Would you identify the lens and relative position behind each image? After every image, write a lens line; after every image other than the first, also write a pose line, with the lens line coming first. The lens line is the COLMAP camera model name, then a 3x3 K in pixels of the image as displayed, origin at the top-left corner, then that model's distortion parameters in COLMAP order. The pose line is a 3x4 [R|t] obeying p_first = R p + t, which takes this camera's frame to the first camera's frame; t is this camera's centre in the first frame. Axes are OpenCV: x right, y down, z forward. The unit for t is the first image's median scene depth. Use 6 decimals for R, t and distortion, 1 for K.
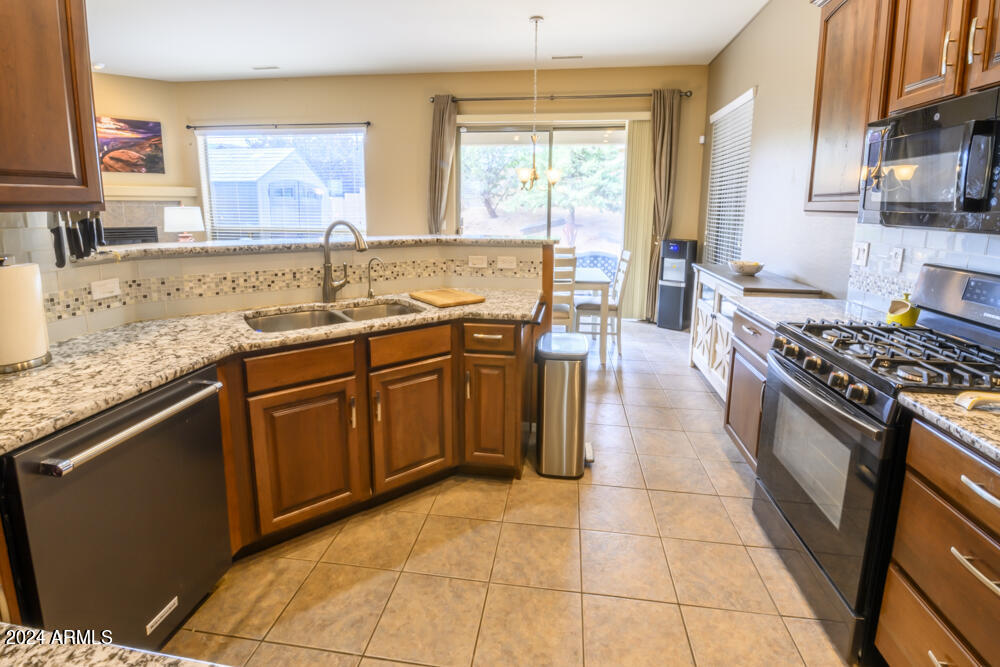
lens RADIAL K [[482.7, 0, 497.5], [0, 482.7, 277.5], [0, 0, 1]] dist [-0.003552, -0.000579]
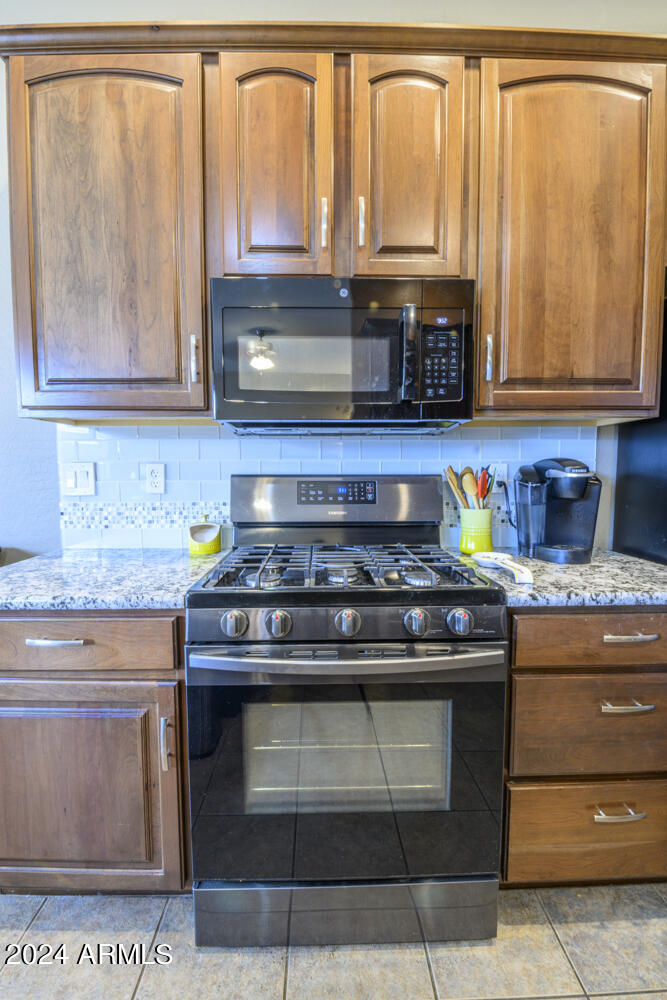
lens RADIAL K [[446.4, 0, 333.5], [0, 446.4, 500.0], [0, 0, 1]] dist [-0.001131, -0.000367]
pose [[-0.158750, -0.093909, 0.982843, 0.073811], [0.150050, 0.981608, 0.118028, -0.056612], [-0.975850, 0.166212, -0.141739, 1.034936]]
